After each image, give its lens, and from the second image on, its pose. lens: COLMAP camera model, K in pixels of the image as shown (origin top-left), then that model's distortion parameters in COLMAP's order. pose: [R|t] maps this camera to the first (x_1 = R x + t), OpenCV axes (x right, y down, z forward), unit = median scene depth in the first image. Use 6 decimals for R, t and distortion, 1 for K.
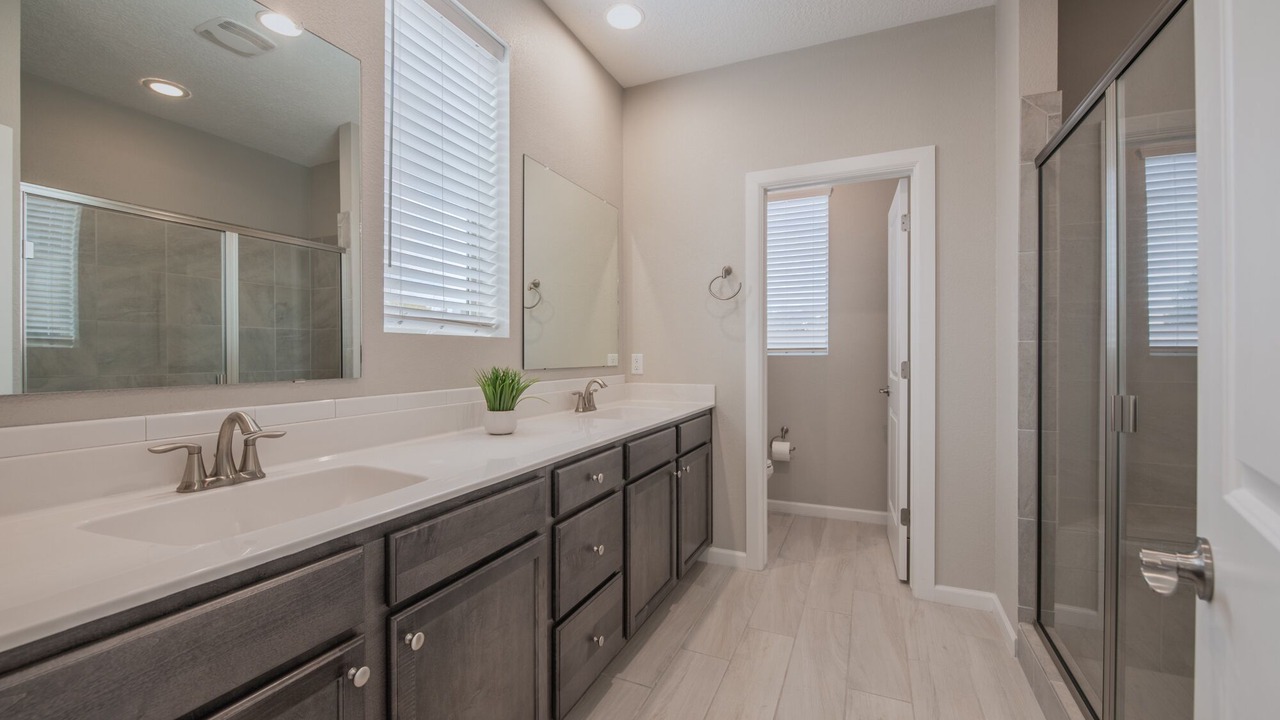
lens RADIAL K [[529.6, 0, 631.2], [0, 529.6, 354.3], [0, 0, 1]] dist [0.001476, -0.000129]
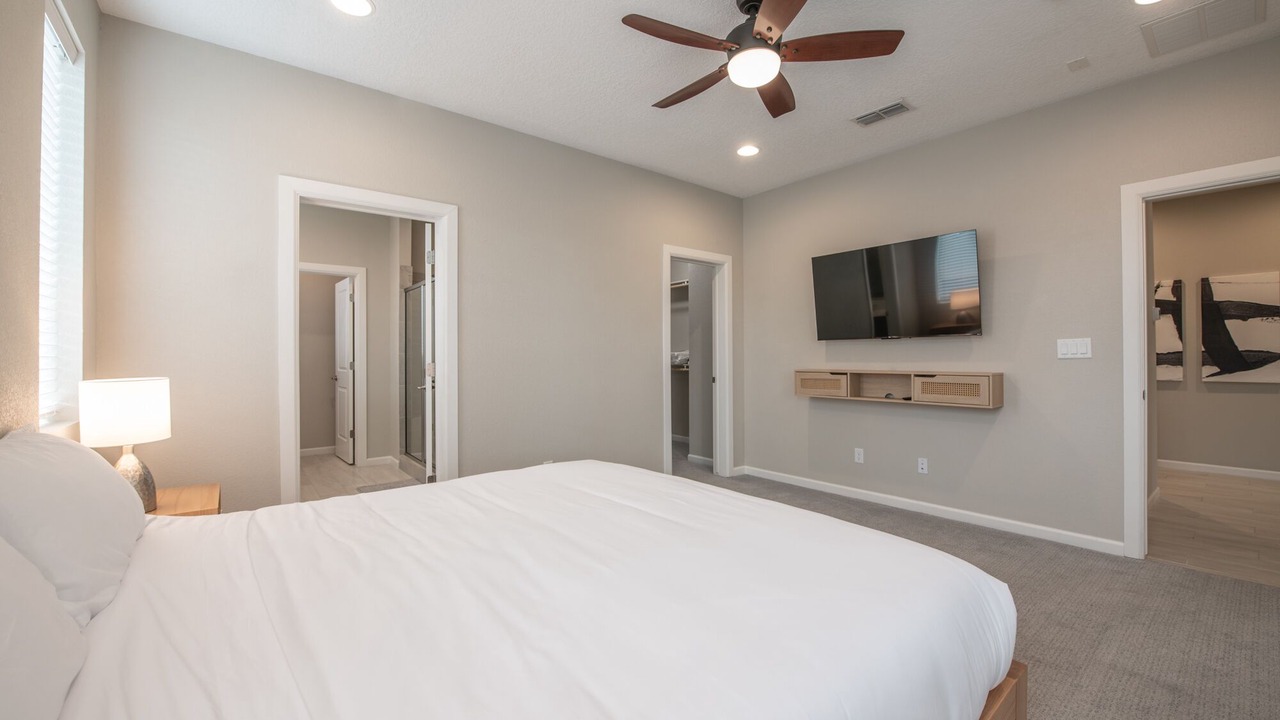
lens RADIAL K [[529.6, 0, 640.5], [0, 529.6, 358.4], [0, 0, 1]] dist [0.001476, -0.000129]
pose [[0.480085, -0.003296, 0.877216, -1.082921], [0.003546, 0.999992, 0.001816, -0.001940], [-0.877215, 0.002239, 0.480092, -1.423222]]
